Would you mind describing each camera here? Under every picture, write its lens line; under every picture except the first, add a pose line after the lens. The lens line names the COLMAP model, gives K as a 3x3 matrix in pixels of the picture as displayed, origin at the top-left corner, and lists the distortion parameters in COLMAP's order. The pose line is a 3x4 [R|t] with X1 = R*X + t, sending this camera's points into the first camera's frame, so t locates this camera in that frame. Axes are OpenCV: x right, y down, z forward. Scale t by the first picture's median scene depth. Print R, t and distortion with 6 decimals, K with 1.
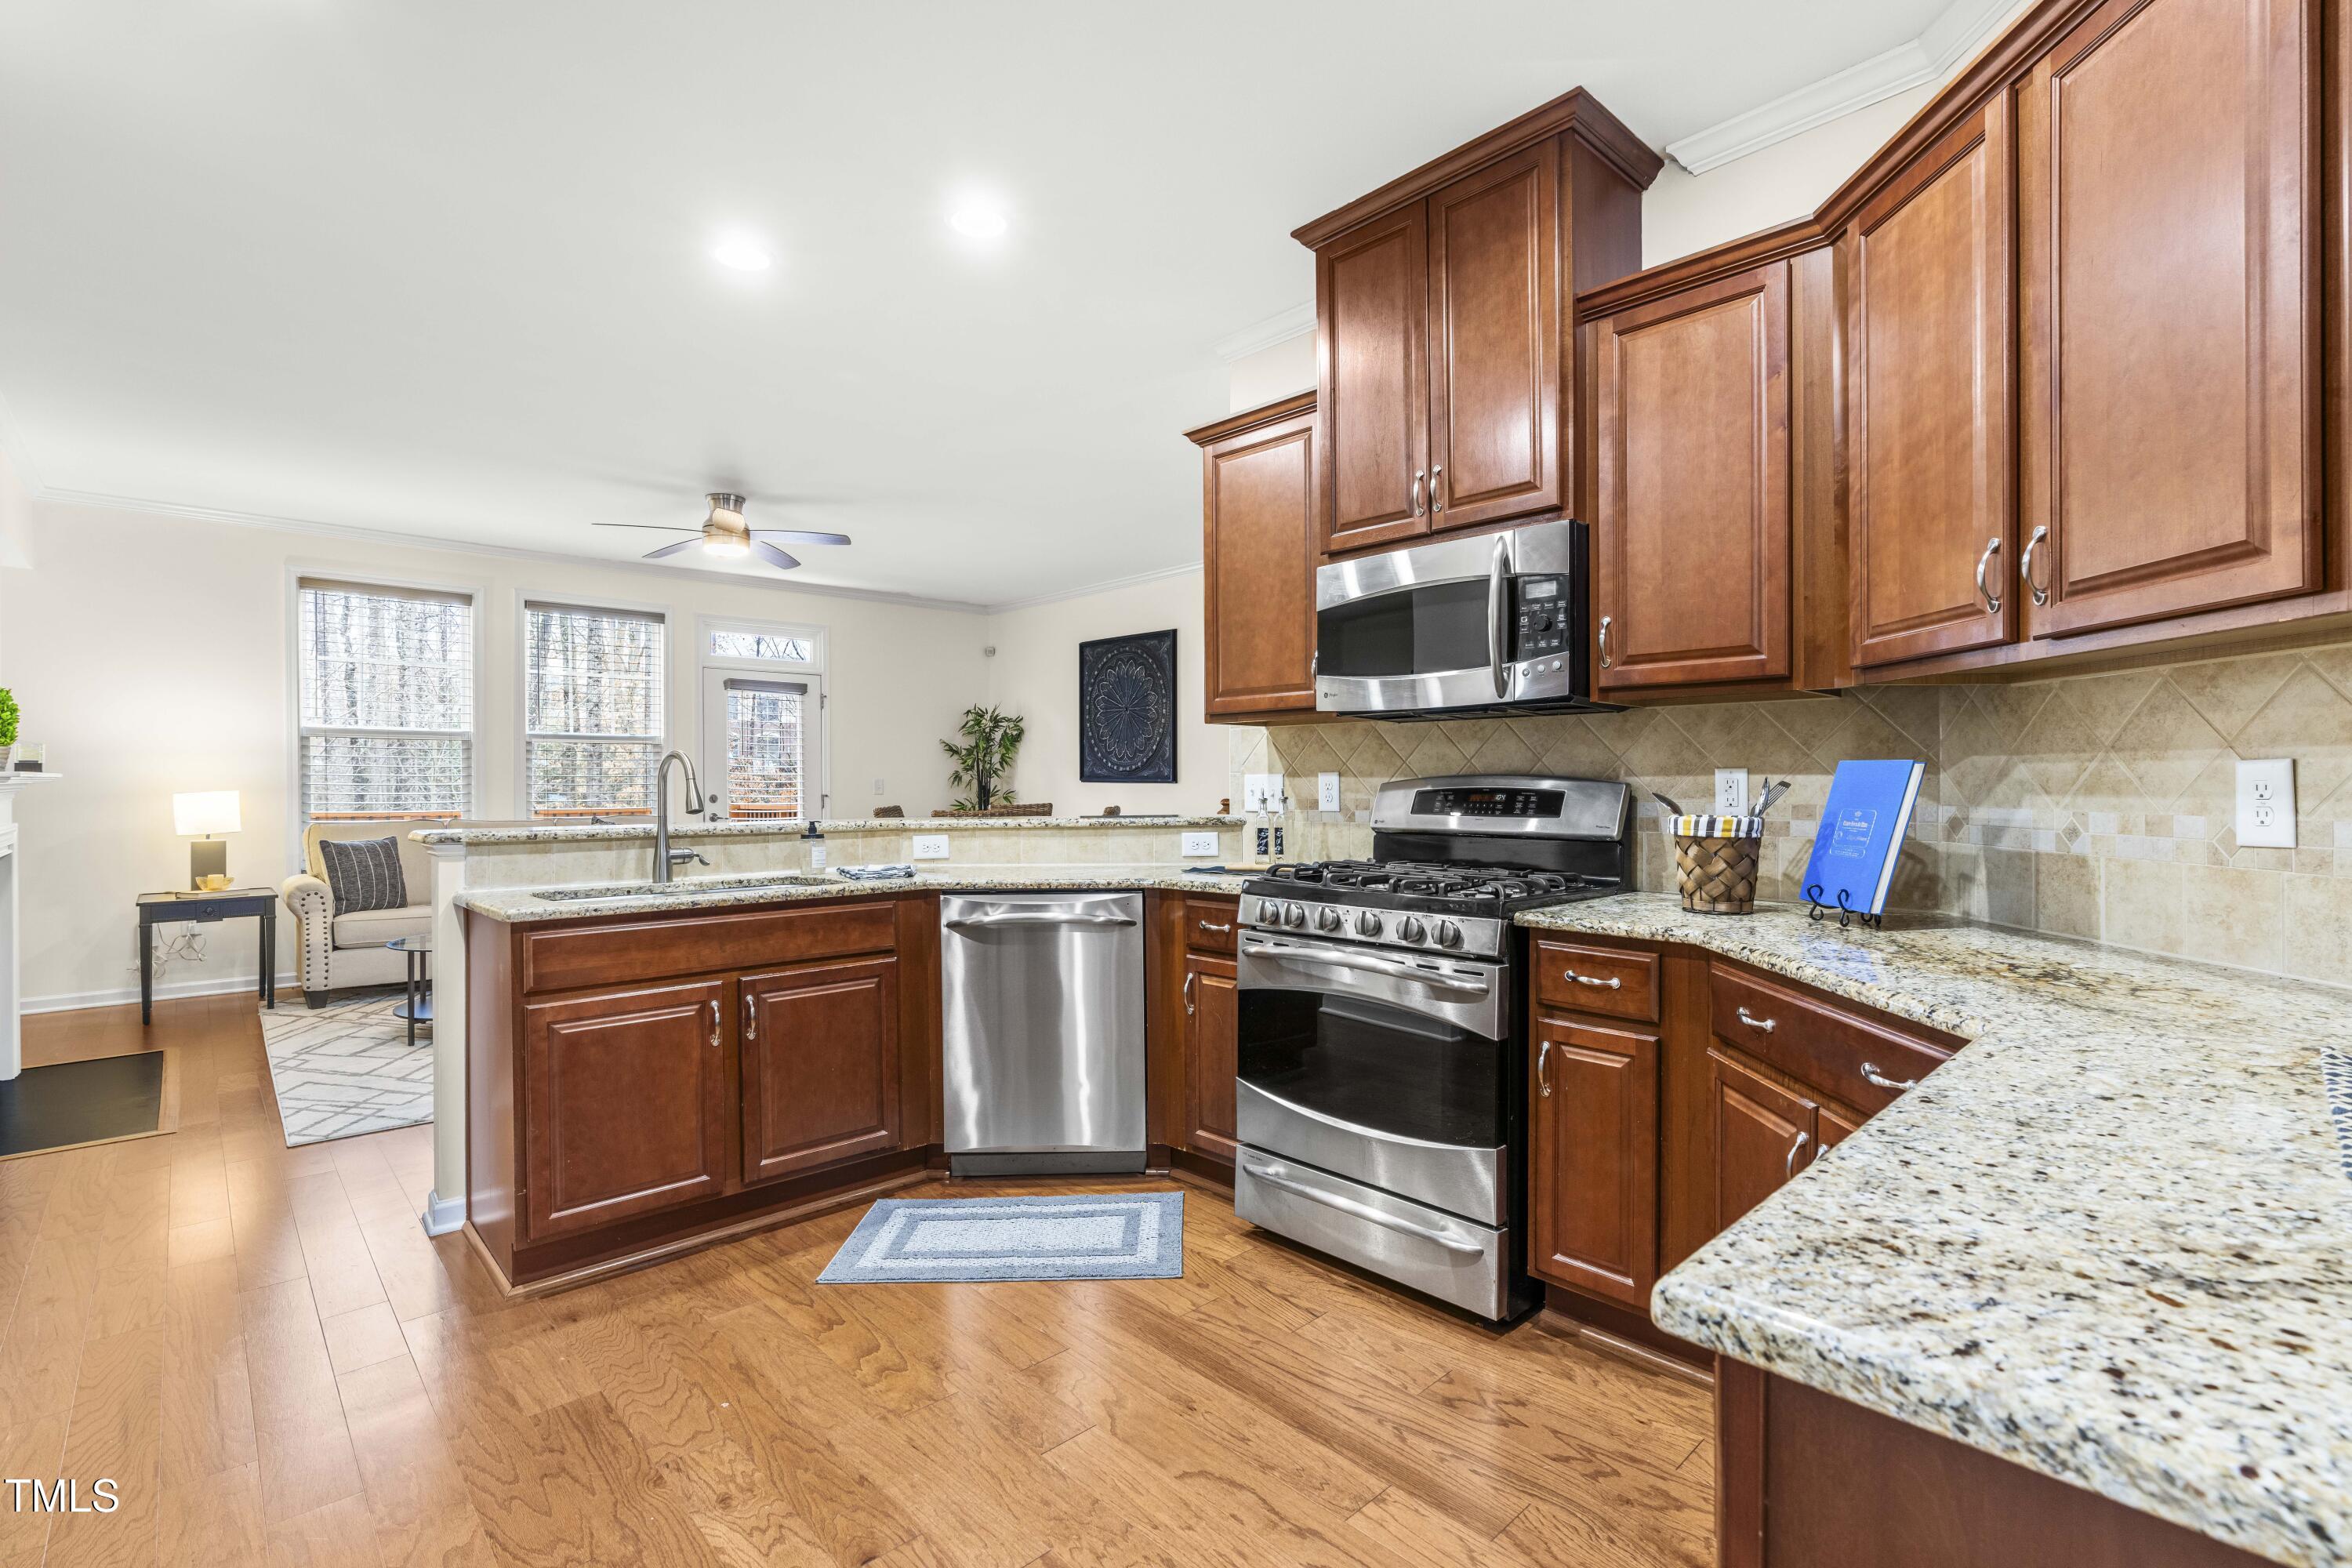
lens RADIAL K [[1068.6, 0, 1181.2], [0, 1068.6, 783.4], [0, 0, 1]] dist [-0.009381, 0.003575]
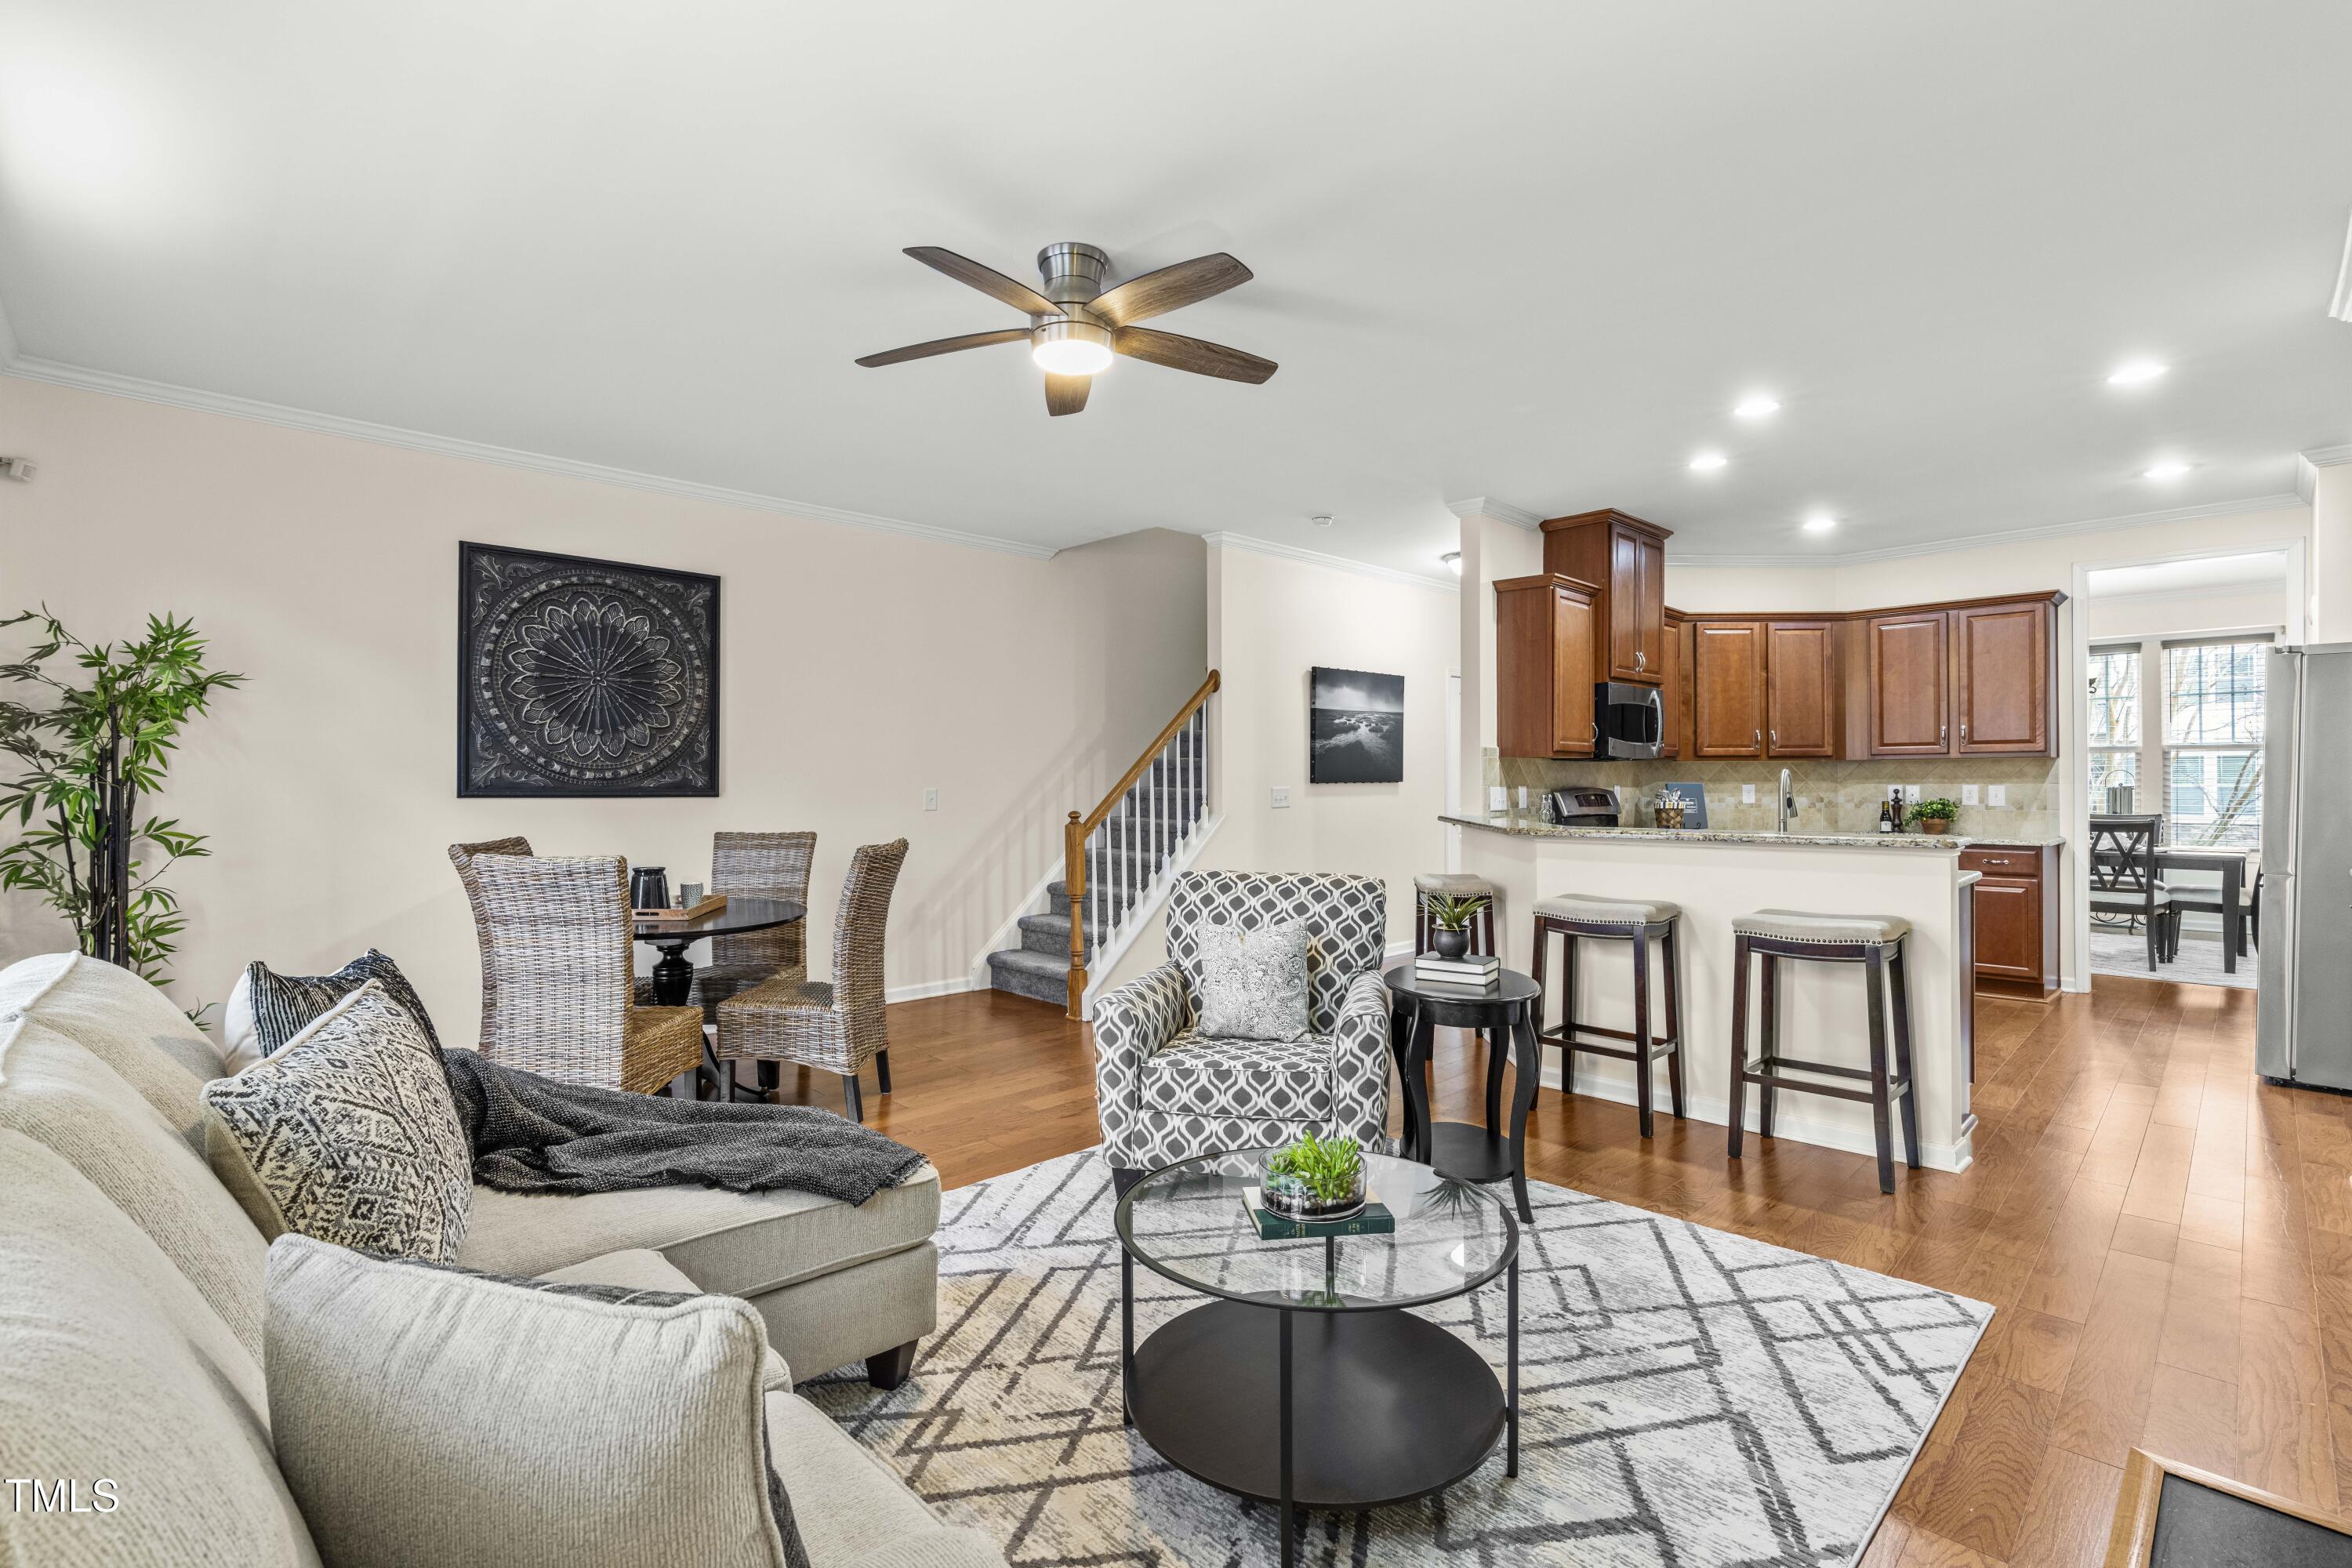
lens RADIAL K [[1068.6, 0, 1184.9], [0, 1068.6, 778.5], [0, 0, 1]] dist [-0.009381, 0.003575]
pose [[-0.028528, 0.006166, 0.999574, -1.570545], [0.005565, 0.999966, -0.006009, -0.014903], [-0.999578, 0.005391, -0.028561, 1.588912]]
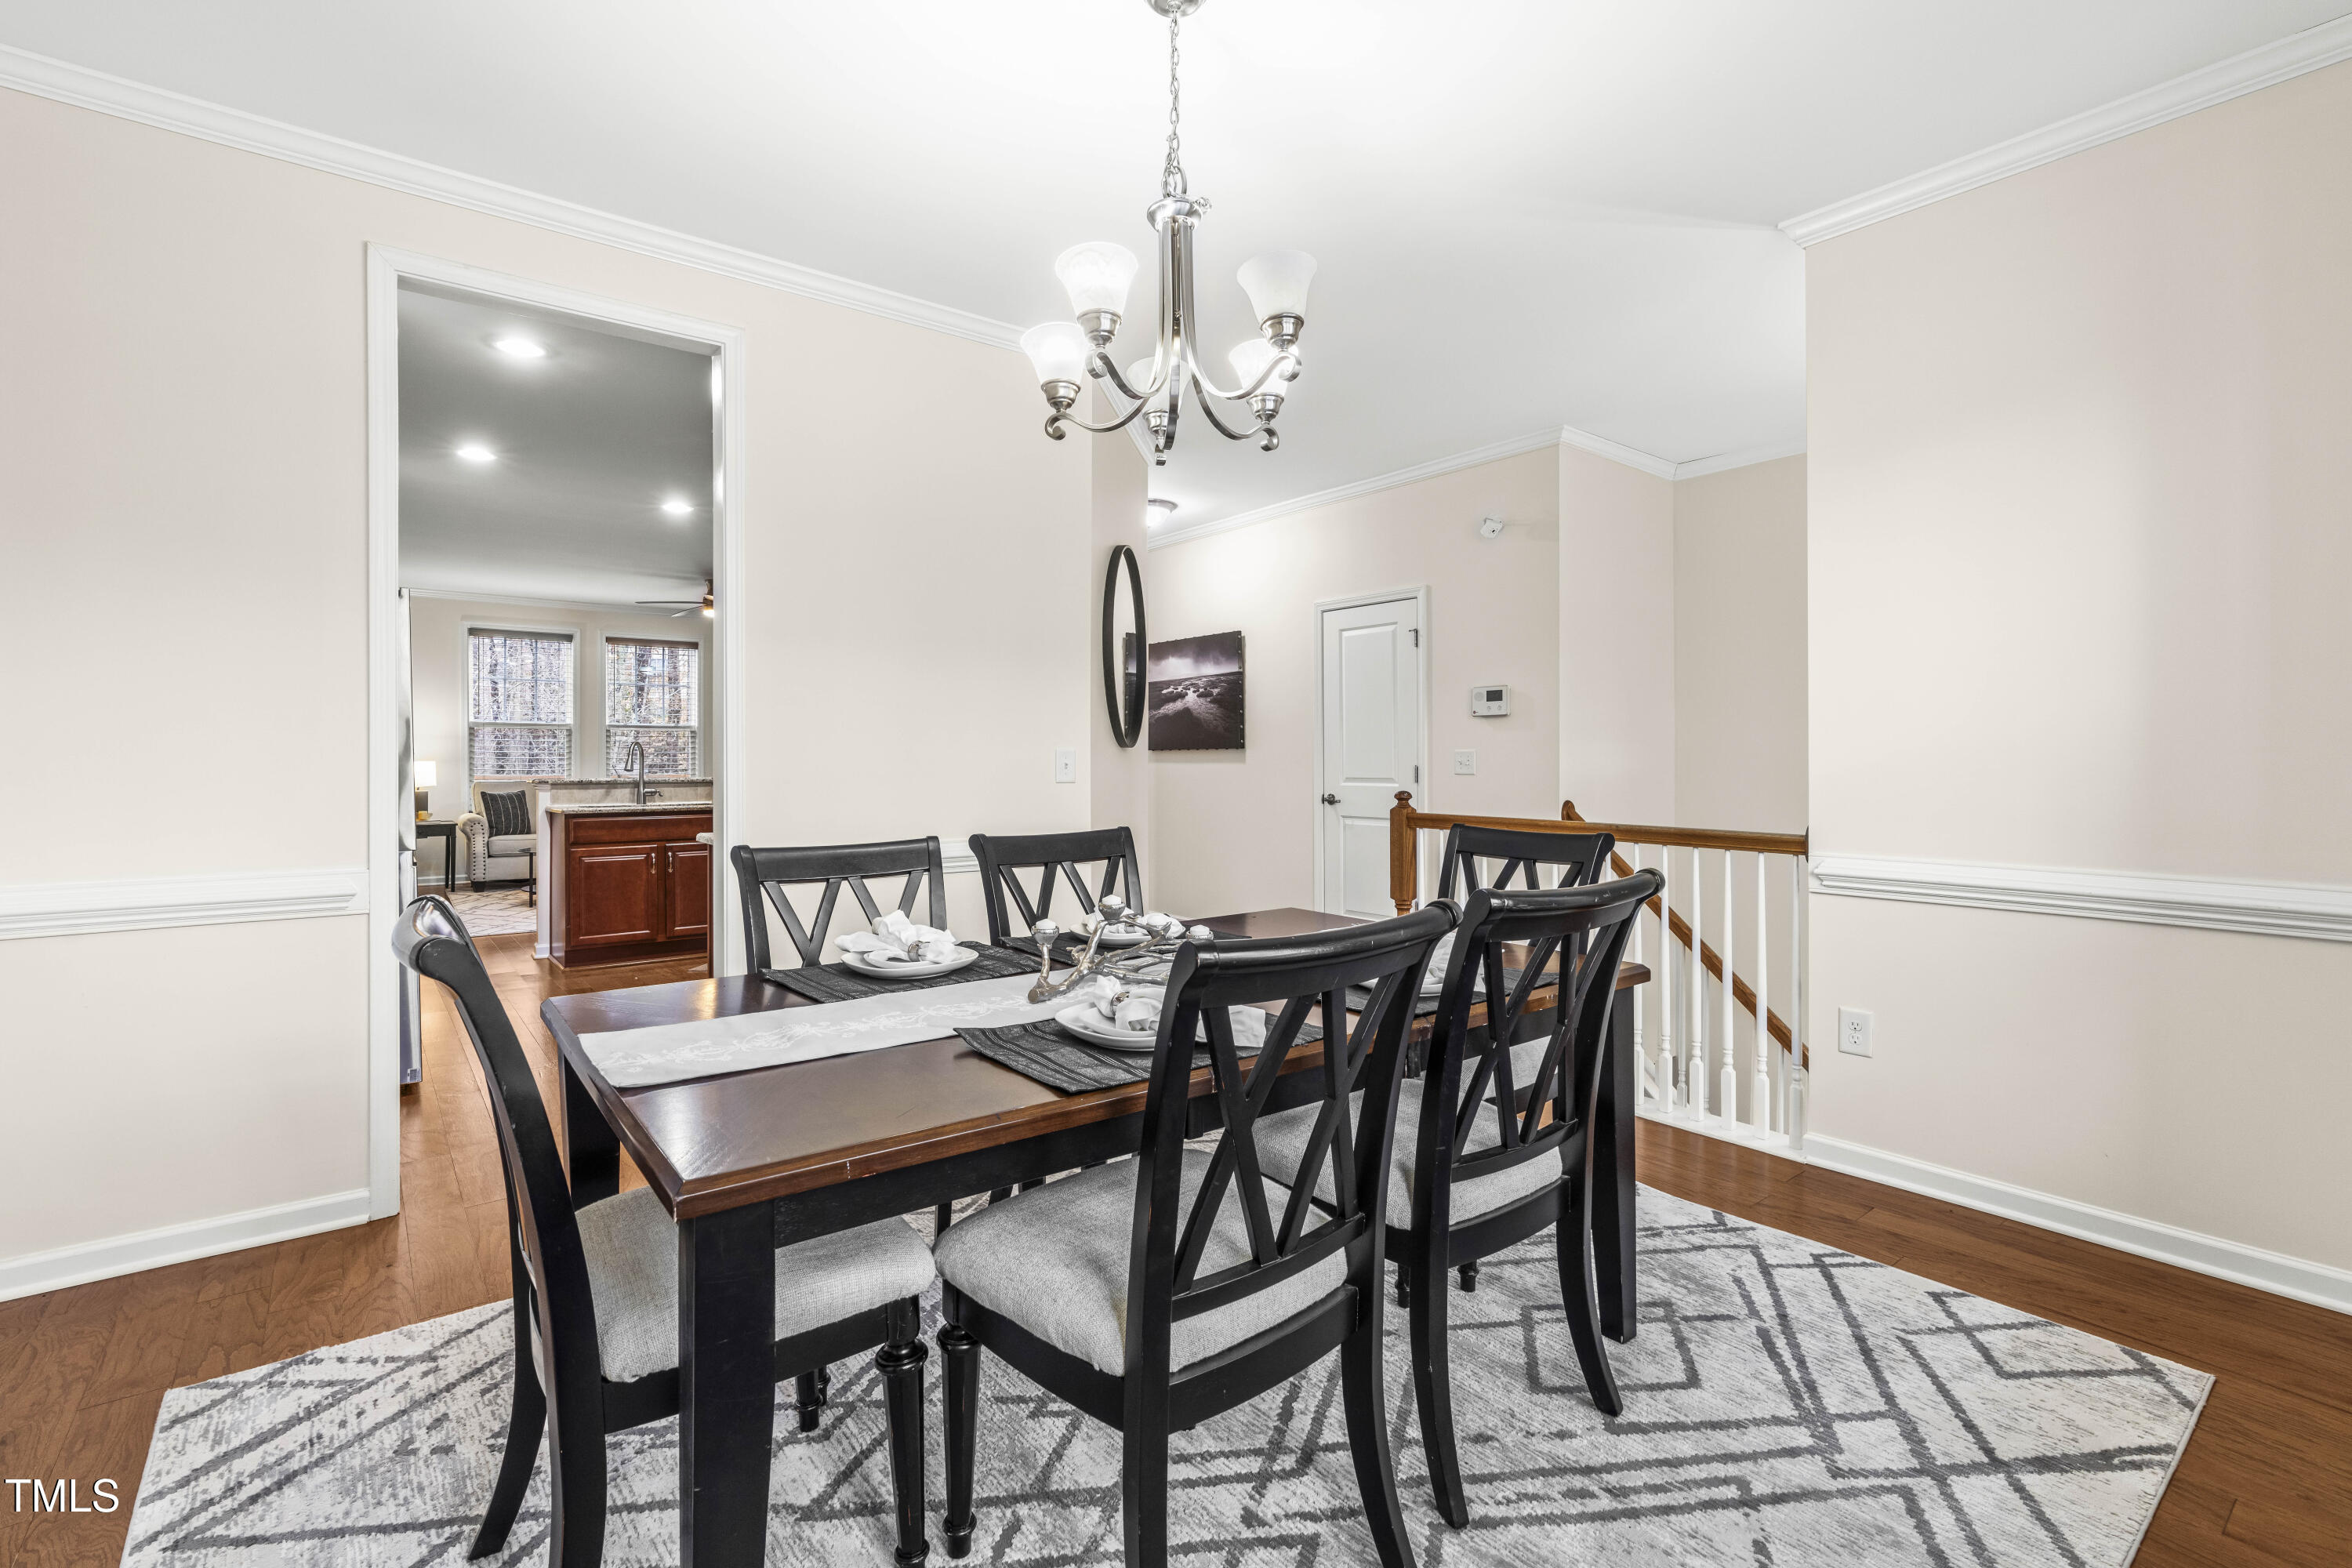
lens RADIAL K [[1068.6, 0, 1185.9], [0, 1068.6, 753.9], [0, 0, 1]] dist [-0.009381, 0.003575]
pose [[0.996295, 0.001888, -0.085976, 0.702924], [-0.002350, 0.999983, -0.005274, 0.002453], [0.085965, 0.005456, 0.996283, -0.920730]]
